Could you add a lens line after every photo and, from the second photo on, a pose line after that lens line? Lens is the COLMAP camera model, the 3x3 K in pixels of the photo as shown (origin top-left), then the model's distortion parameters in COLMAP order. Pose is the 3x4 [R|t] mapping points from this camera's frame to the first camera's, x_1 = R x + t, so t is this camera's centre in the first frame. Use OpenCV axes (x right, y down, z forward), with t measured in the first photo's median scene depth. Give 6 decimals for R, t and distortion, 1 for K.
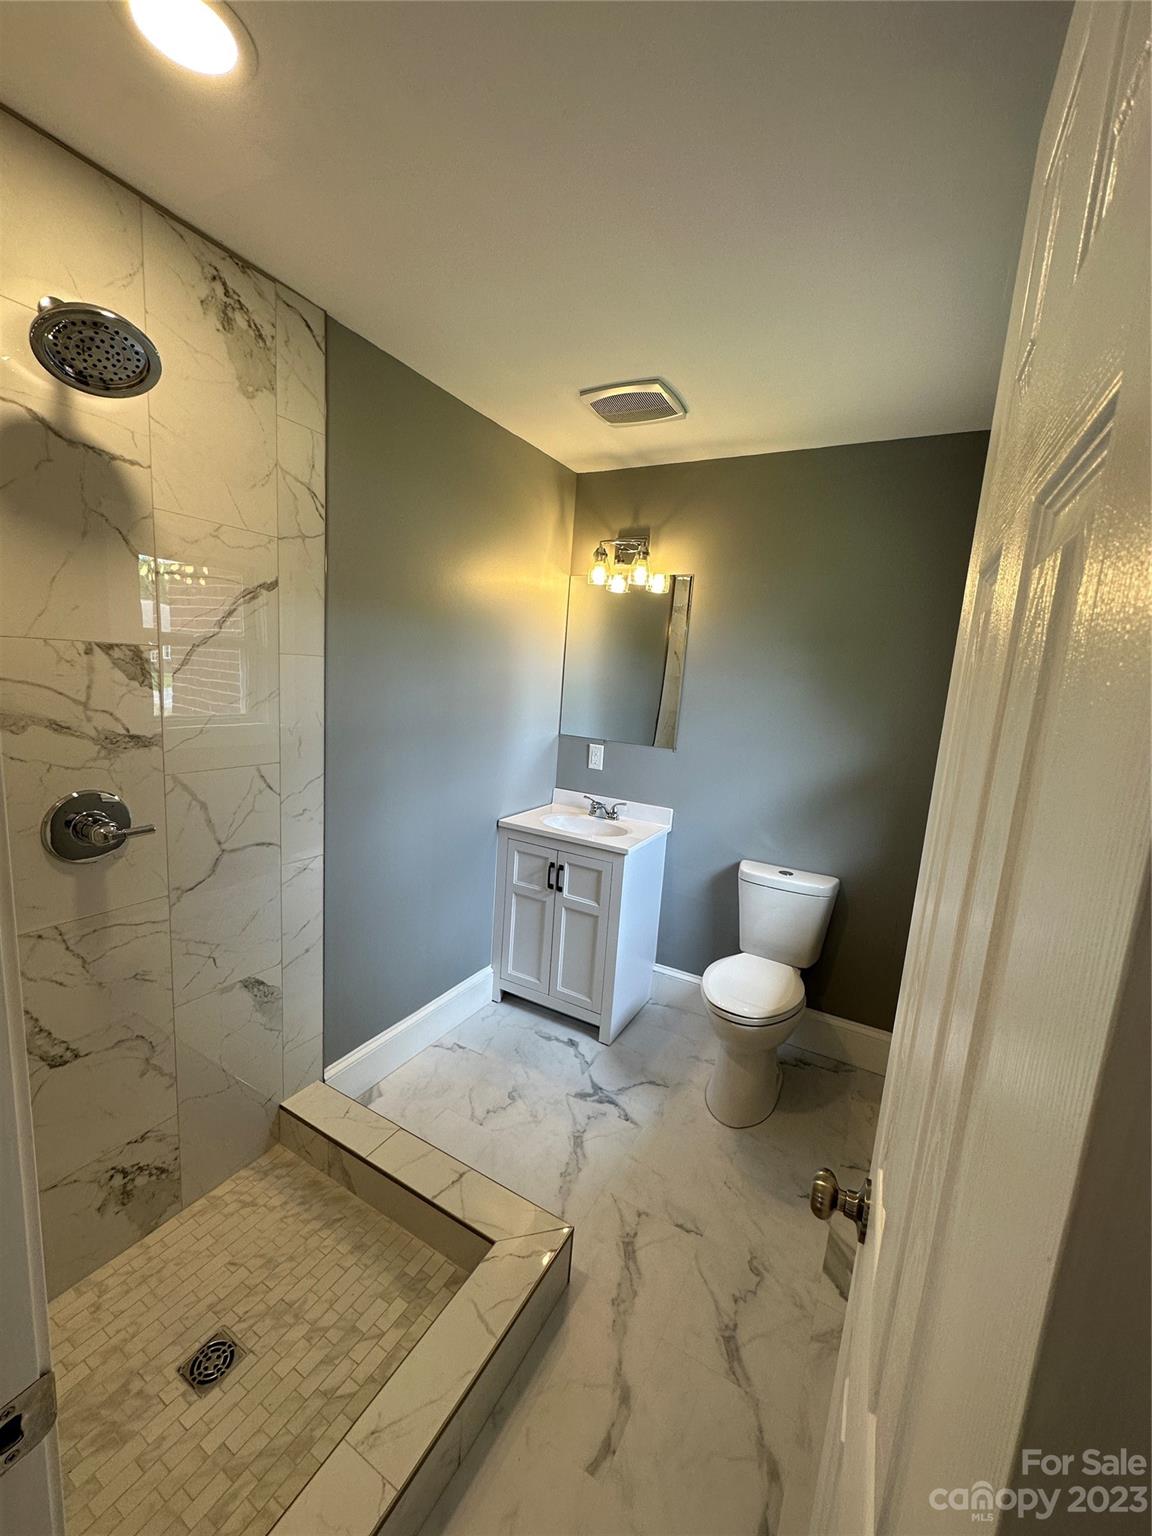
lens RADIAL K [[609.9, 0, 576.8], [0, 609.9, 768.0], [0, 0, 1]] dist [-0.001543, -0.000165]
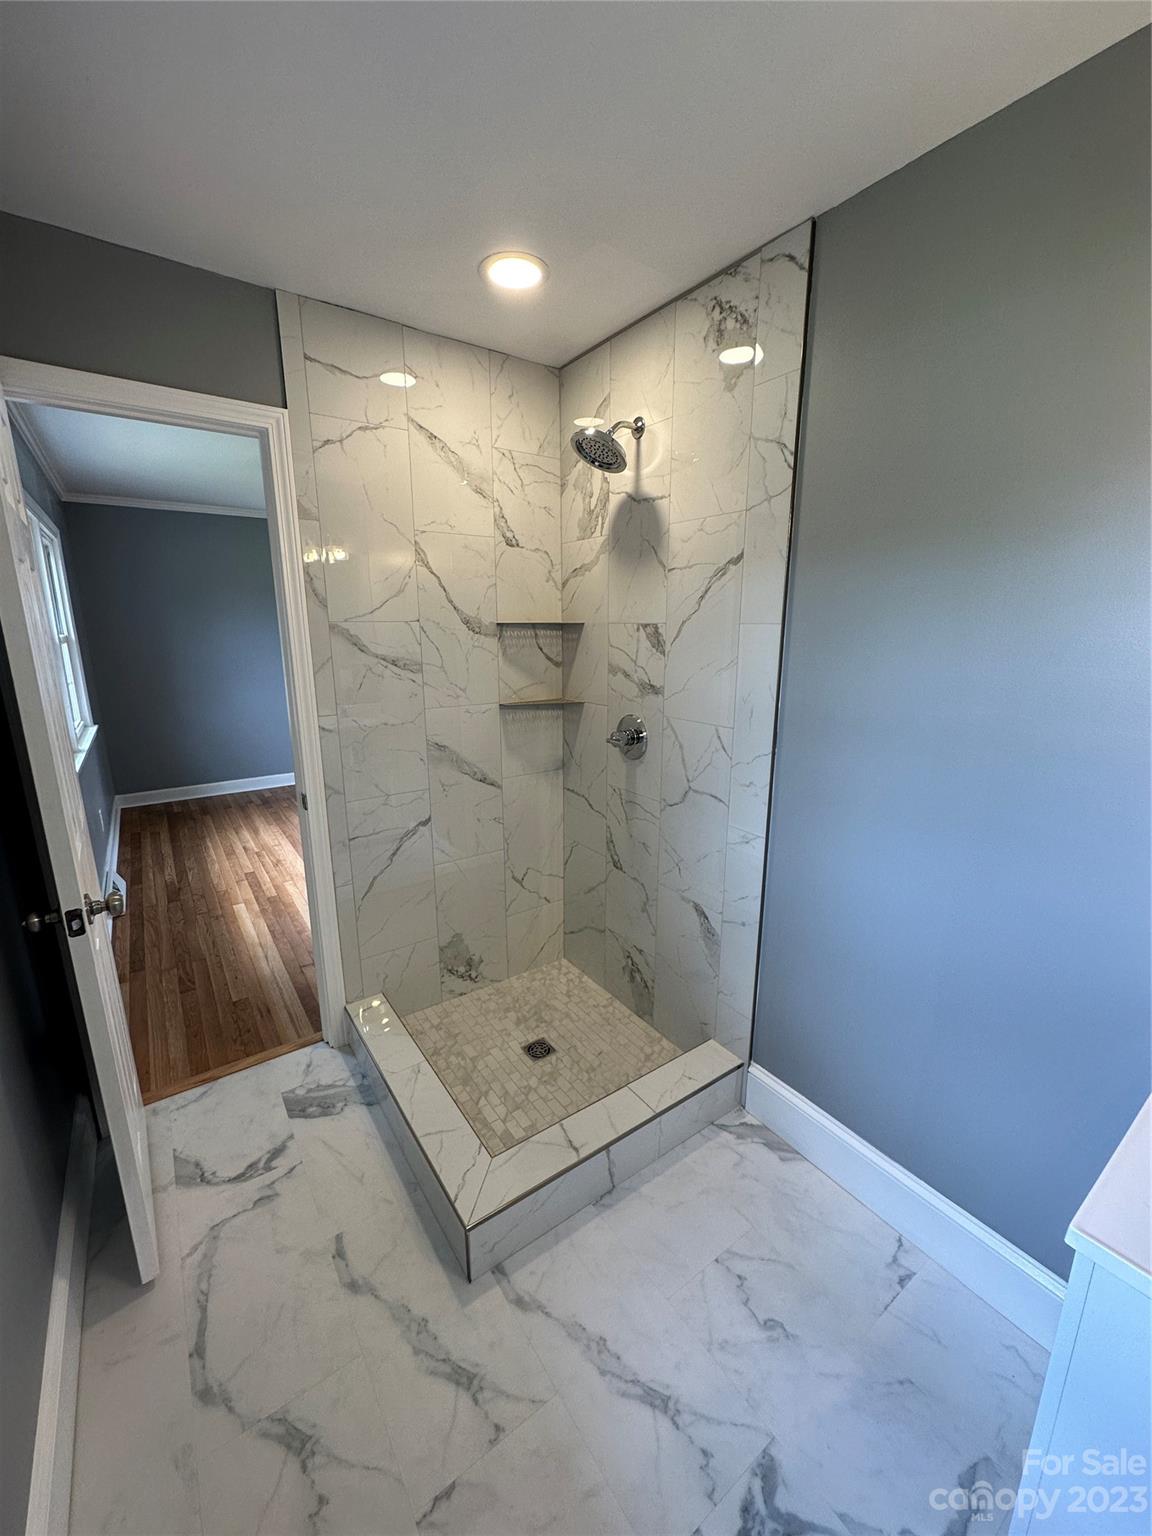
lens RADIAL K [[609.9, 0, 576.8], [0, 609.9, 768.0], [0, 0, 1]] dist [-0.001543, -0.000165]
pose [[-0.426782, 0.142984, -0.892980, 0.660627], [-0.175992, 0.955413, 0.237093, -0.166492], [0.887065, 0.258345, -0.382589, 1.345809]]
